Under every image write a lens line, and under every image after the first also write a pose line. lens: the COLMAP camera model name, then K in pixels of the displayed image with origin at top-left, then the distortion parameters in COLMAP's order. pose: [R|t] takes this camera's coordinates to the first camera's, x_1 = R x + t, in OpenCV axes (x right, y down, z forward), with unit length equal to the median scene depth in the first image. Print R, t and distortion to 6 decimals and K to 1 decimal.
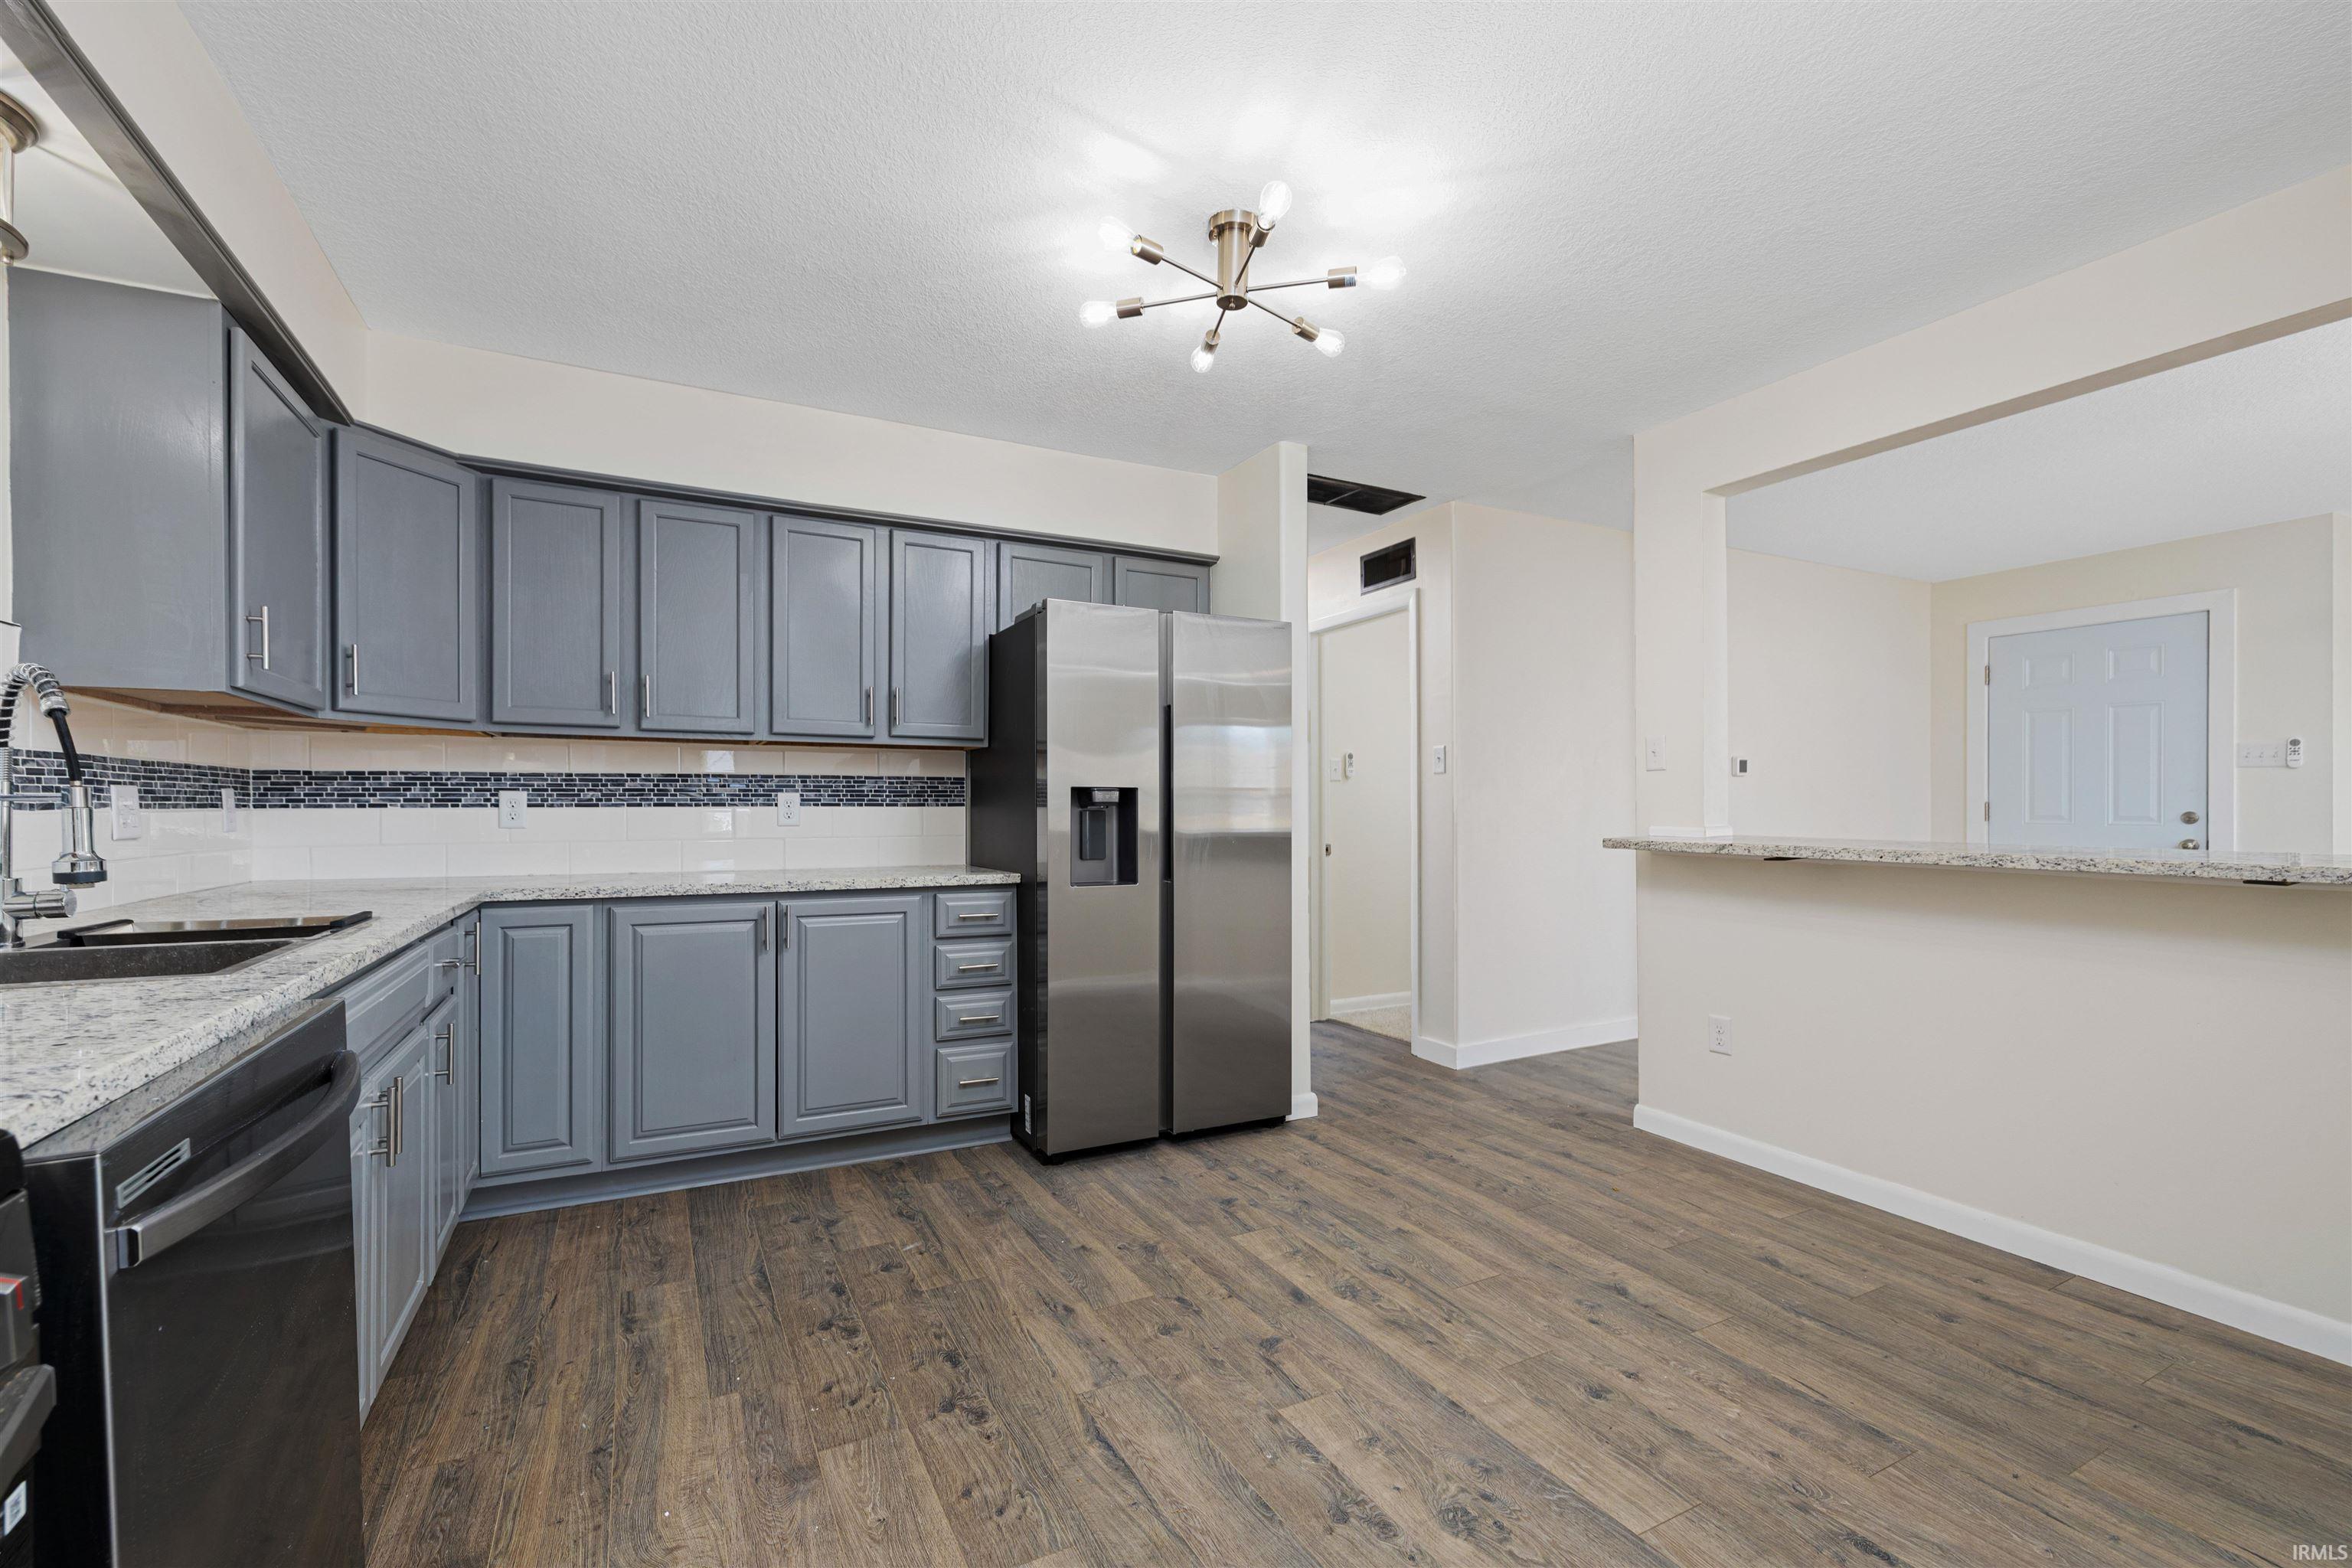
lens RADIAL K [[1013.5, 0, 1173.4], [0, 1013.5, 814.1], [0, 0, 1]] dist [-0.001257, 0.000330]
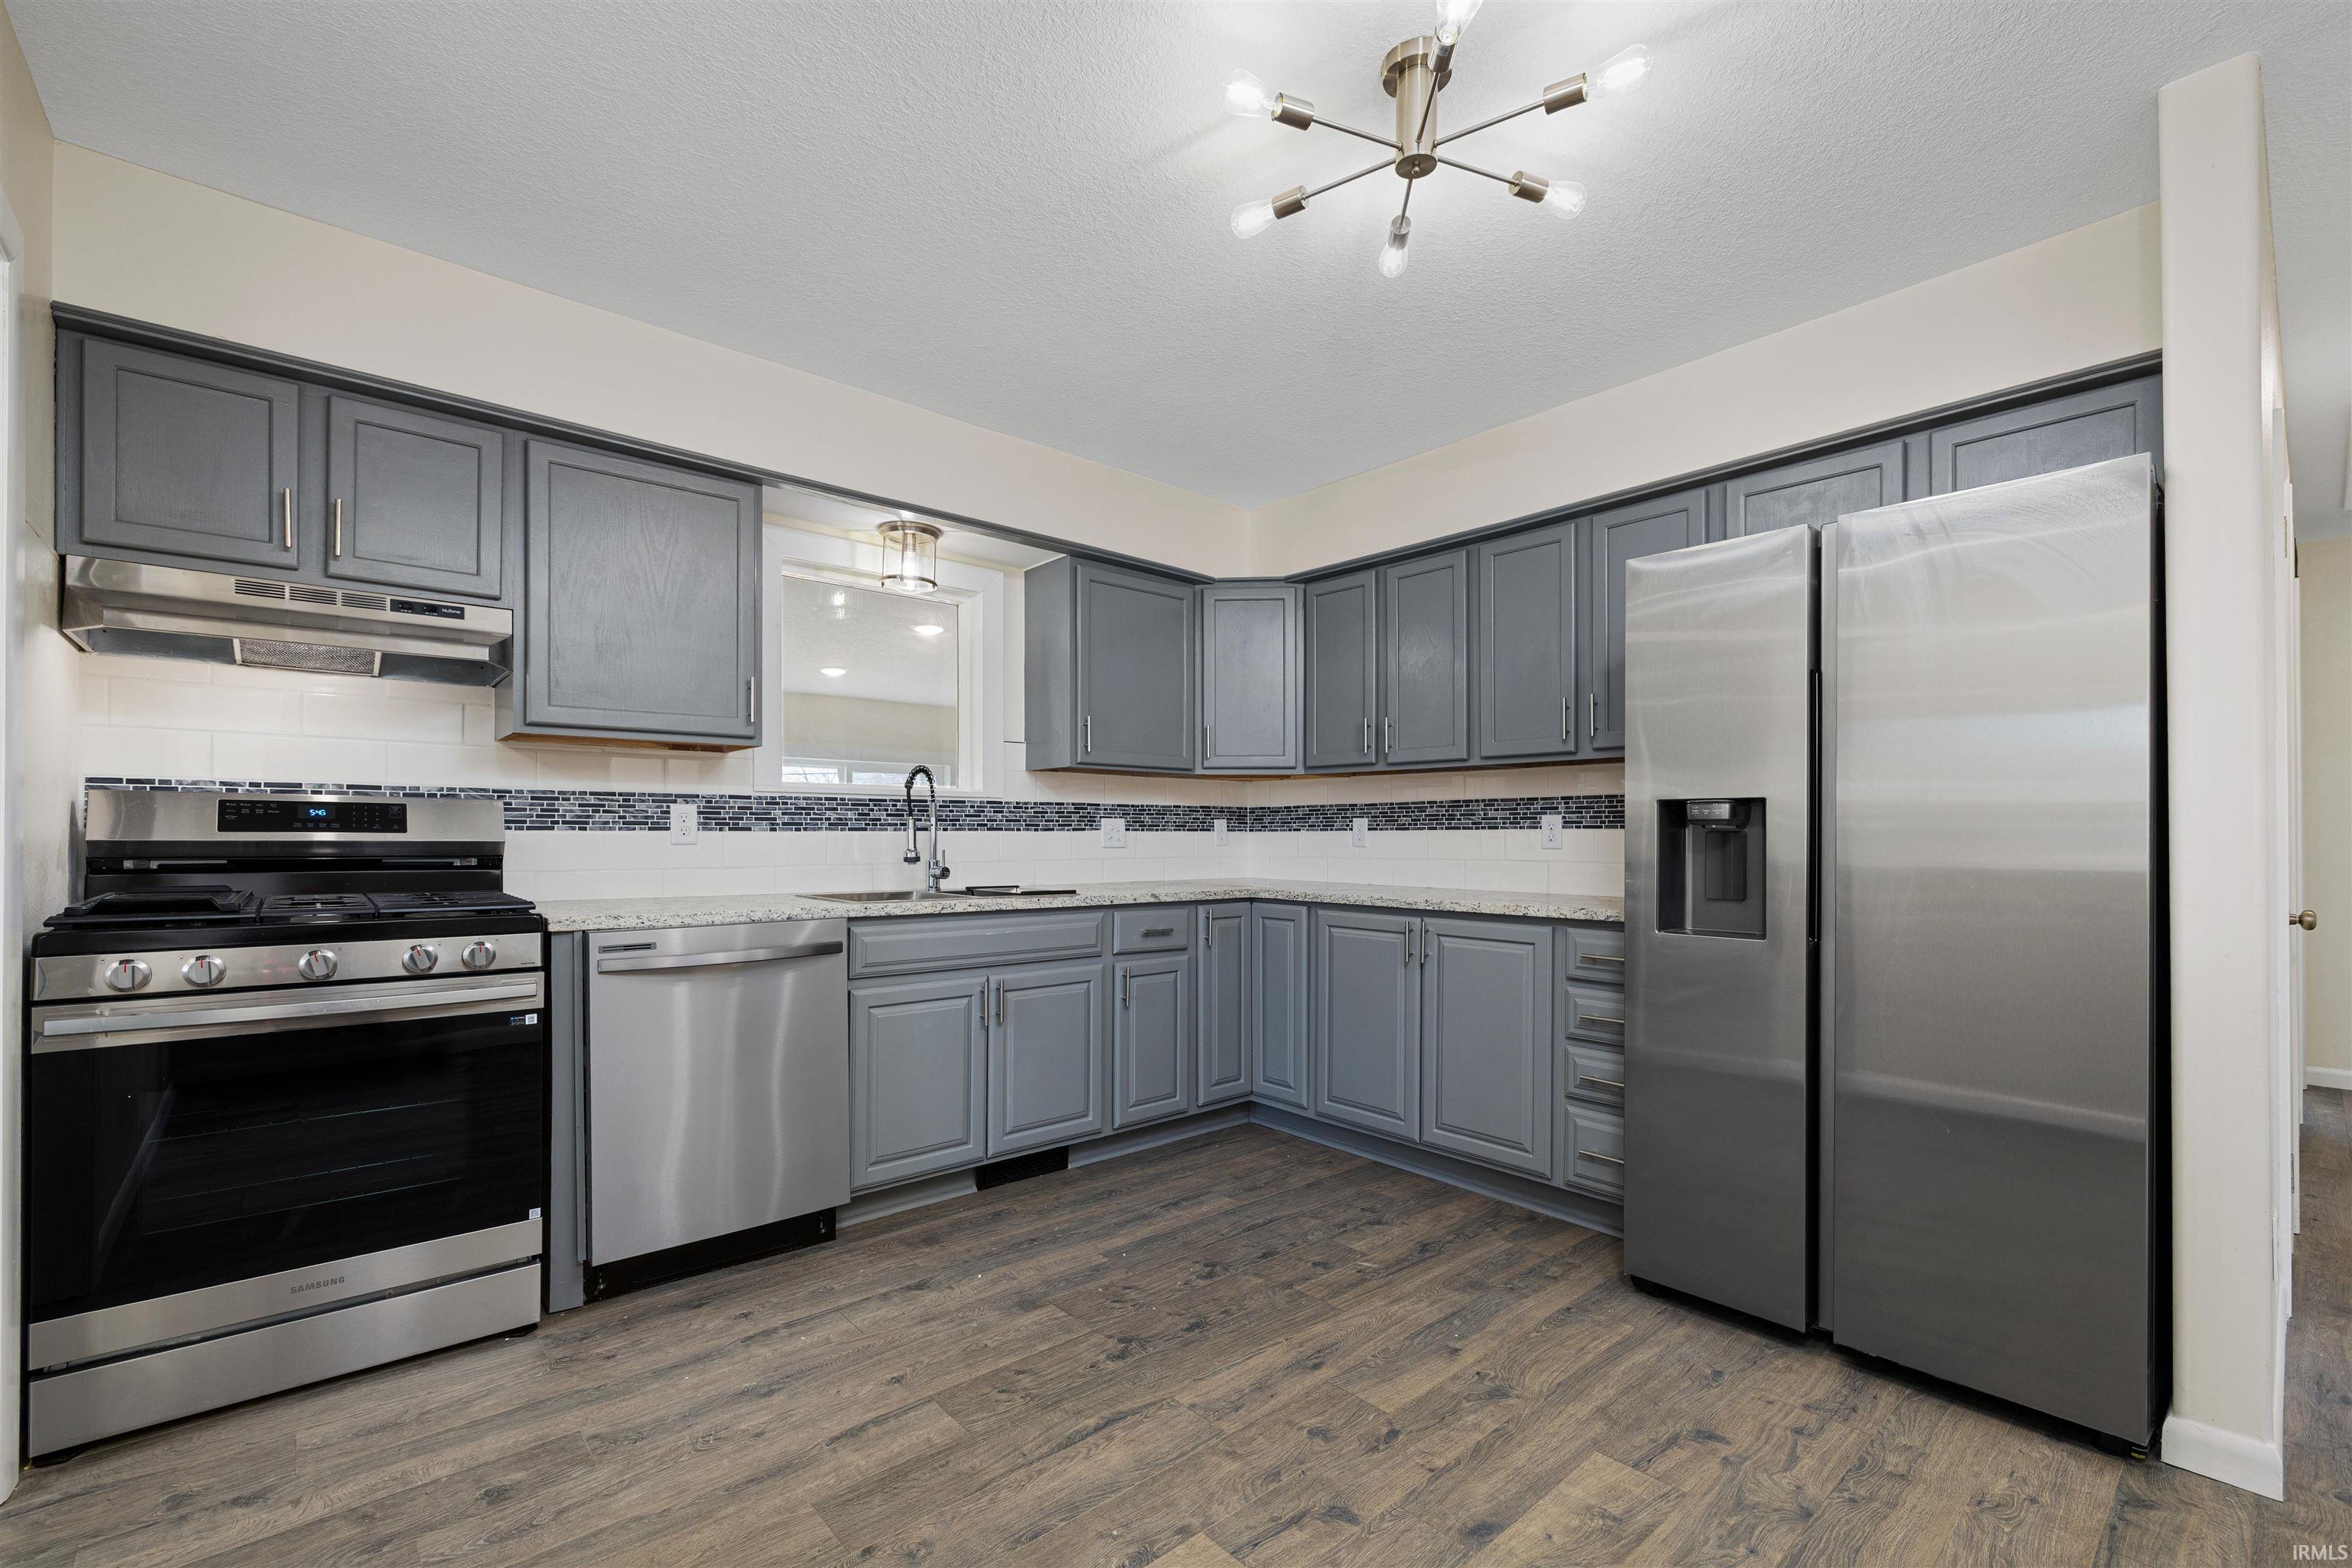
lens RADIAL K [[1013.5, 0, 1131.5], [0, 1013.5, 835.5], [0, 0, 1]] dist [-0.001257, 0.000330]
pose [[0.203929, 0.000706, -0.978985, 0.626800], [-0.005616, 0.999984, -0.000449, 0.001944], [0.978970, 0.005589, 0.203929, 0.518474]]
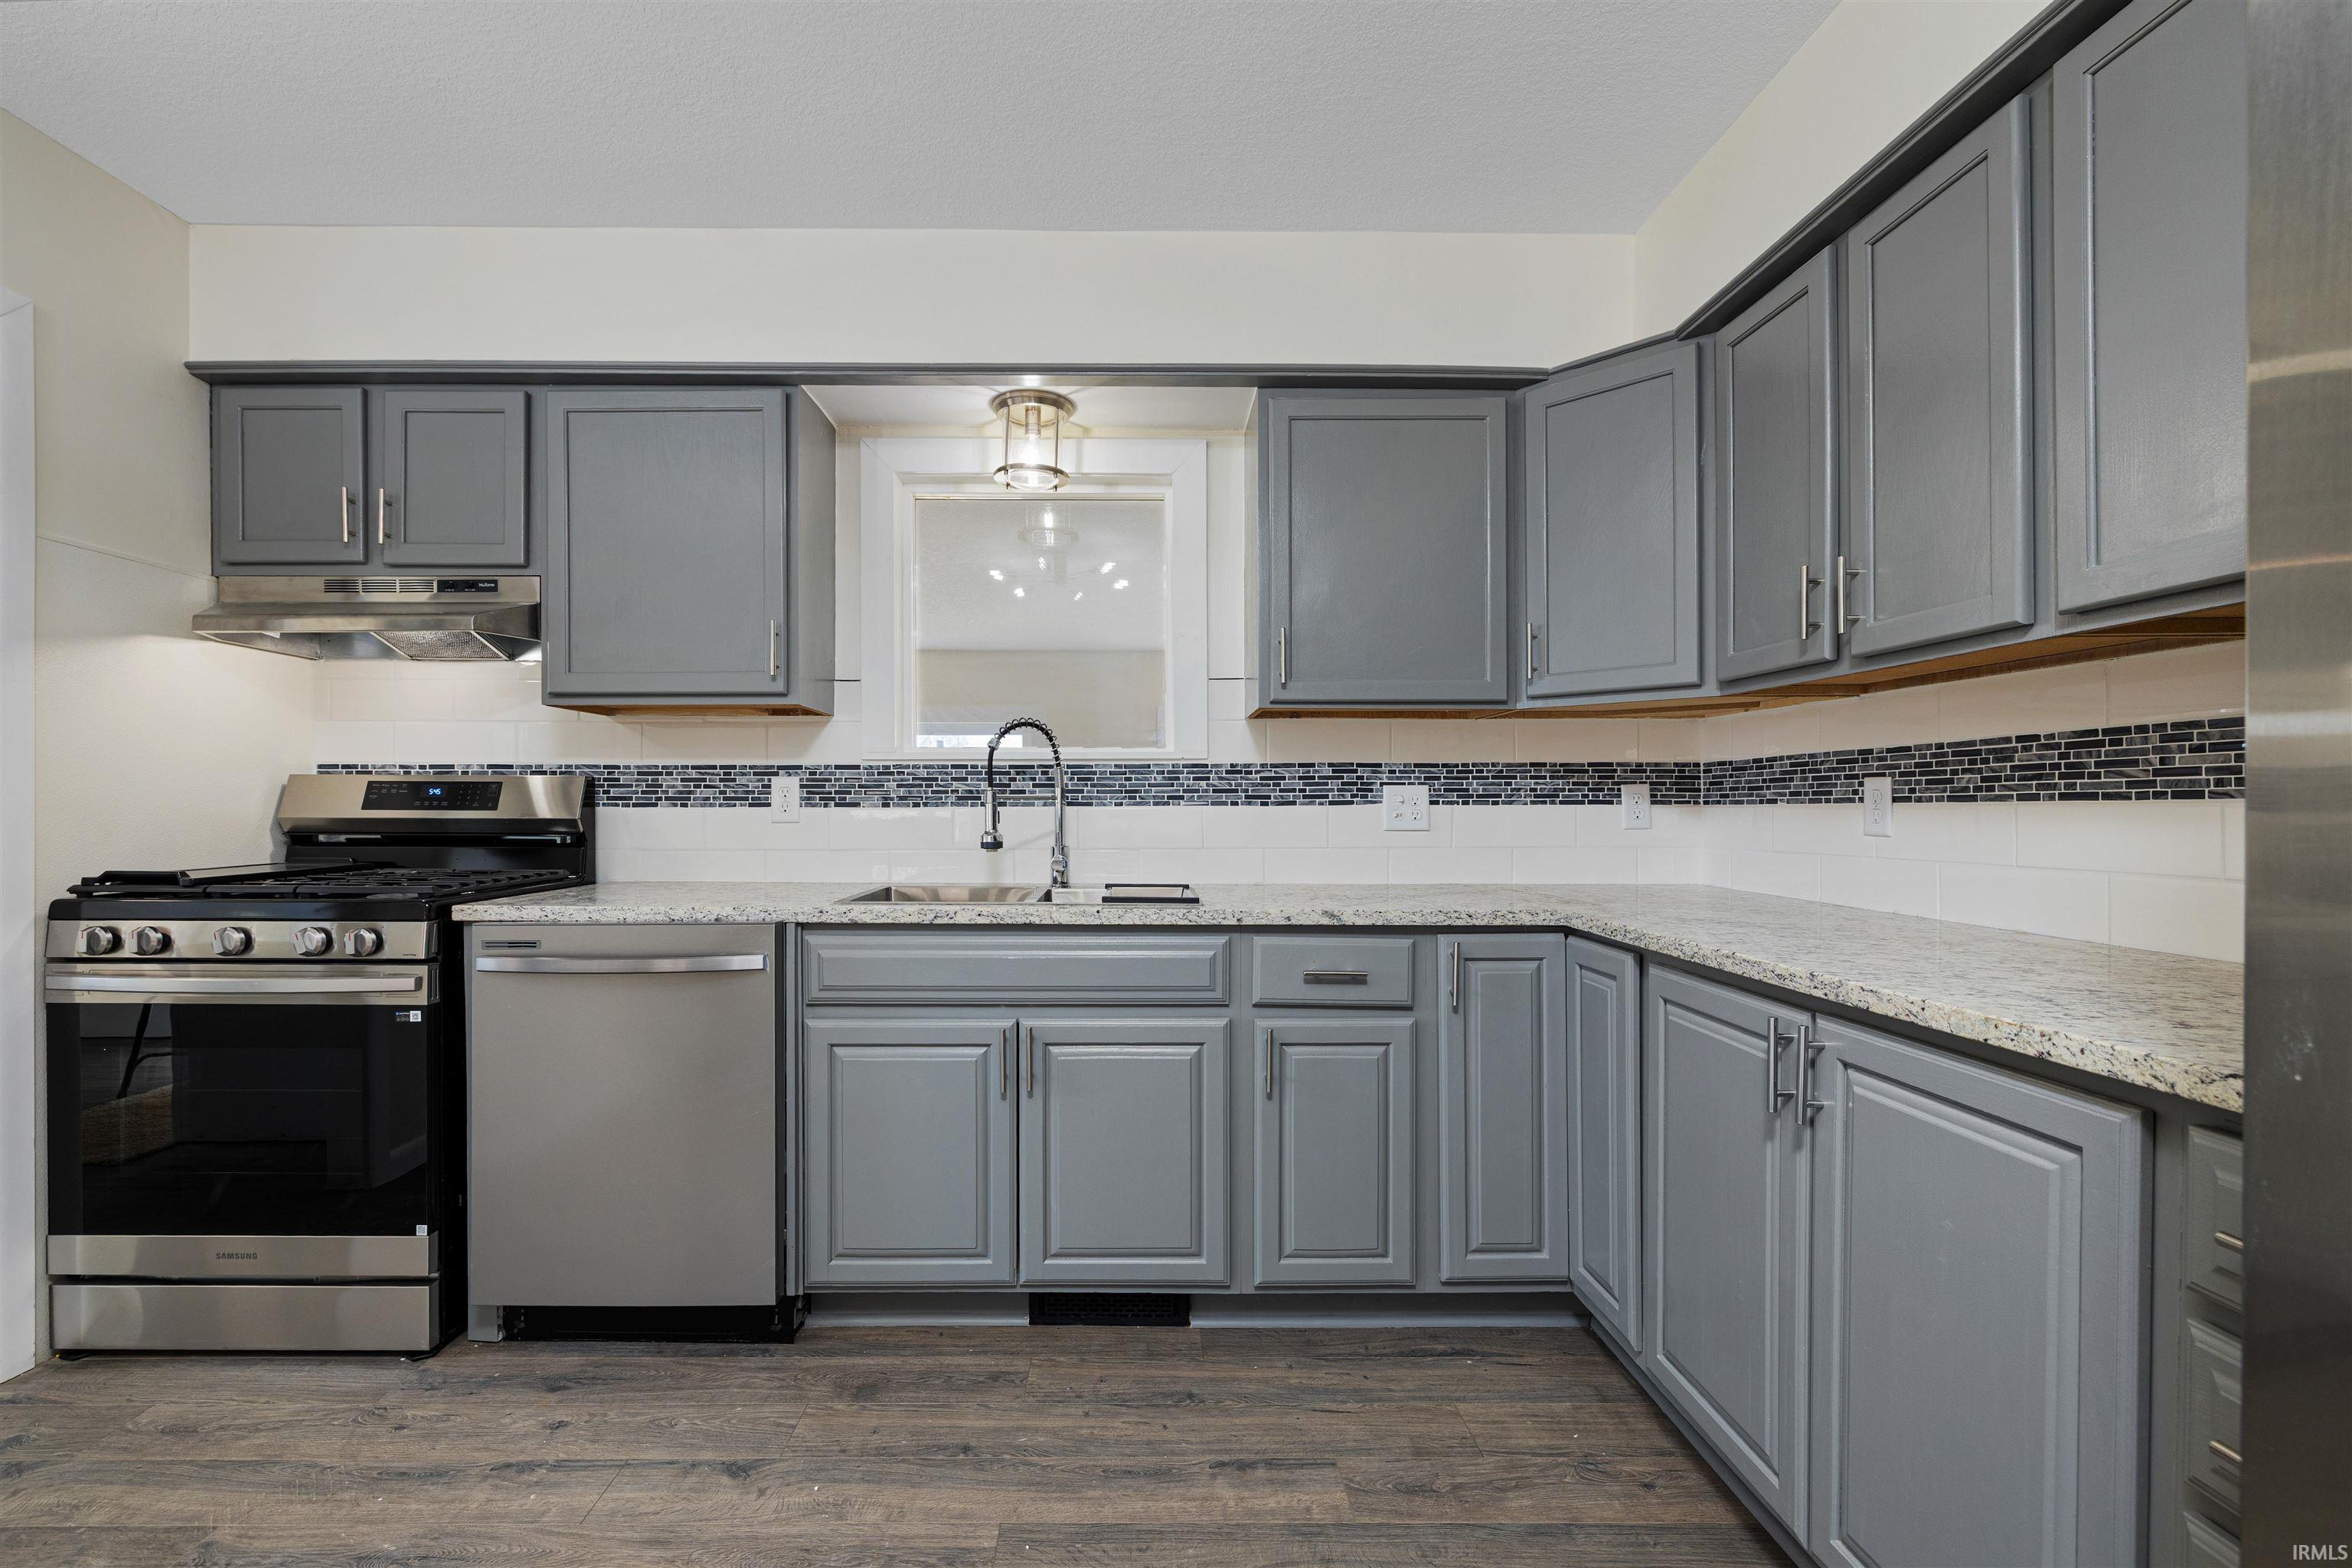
lens RADIAL K [[1013.5, 0, 1117.8], [0, 1013.5, 807.5], [0, 0, 1]] dist [-0.001257, 0.000330]
pose [[-0.471475, 0.001287, -0.881879, 0.152255], [-0.003457, 0.999989, 0.003307, -0.004776], [0.881873, 0.004608, -0.471465, 1.004925]]
